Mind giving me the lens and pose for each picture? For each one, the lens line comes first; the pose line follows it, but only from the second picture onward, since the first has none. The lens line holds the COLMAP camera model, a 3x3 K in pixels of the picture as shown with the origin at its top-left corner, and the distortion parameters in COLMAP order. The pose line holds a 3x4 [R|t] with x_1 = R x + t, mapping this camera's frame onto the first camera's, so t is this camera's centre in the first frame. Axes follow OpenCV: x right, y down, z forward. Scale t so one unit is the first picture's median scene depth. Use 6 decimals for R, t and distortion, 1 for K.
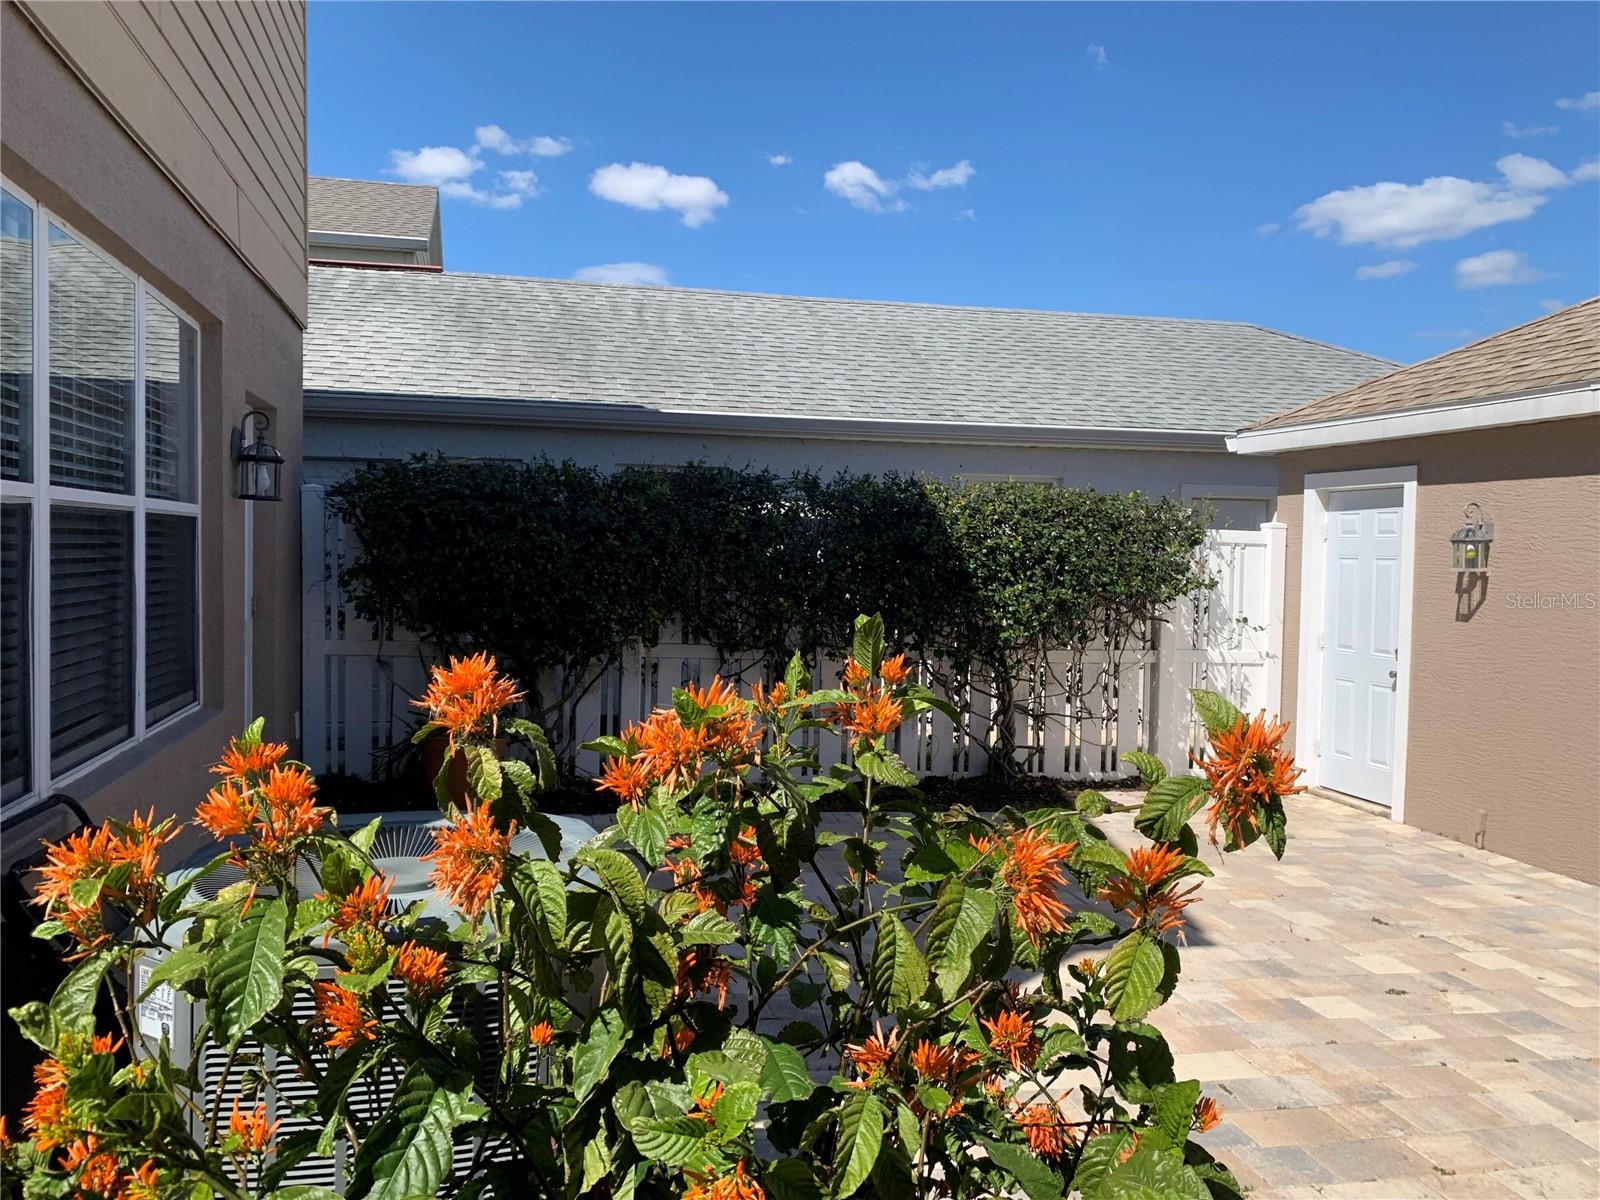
lens RADIAL K [[1230.9, 0, 799.1], [0, 1230.9, 604.5], [0, 0, 1]] dist [0.024102, -0.023793]
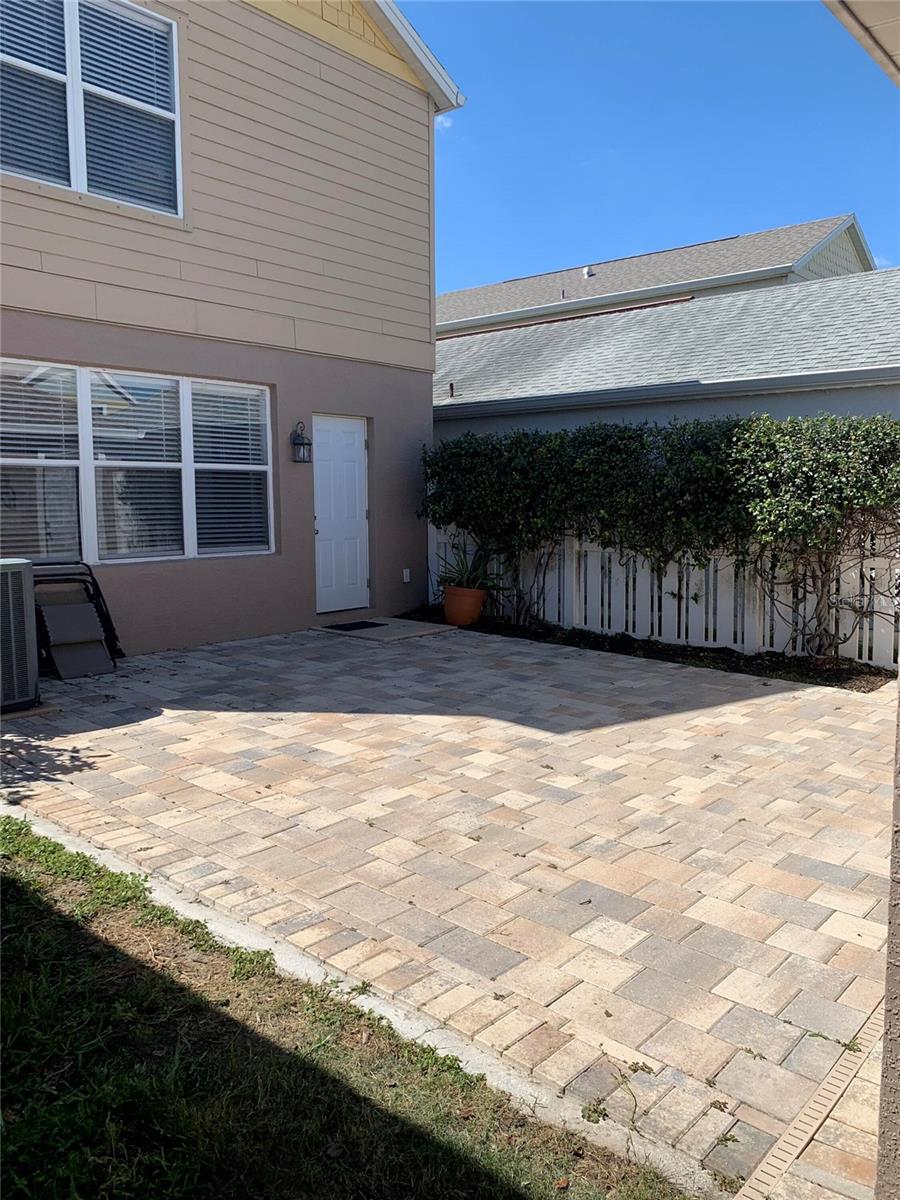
lens RADIAL K [[923.2, 0, 452.6], [0, 923.2, 593.2], [0, 0, 1]] dist [0.024102, -0.023793]
pose [[0.572945, 0.062196, -0.817230, 1.187624], [-0.022359, 0.997931, 0.060273, 0.044581], [0.819289, -0.016261, 0.573151, 0.272631]]
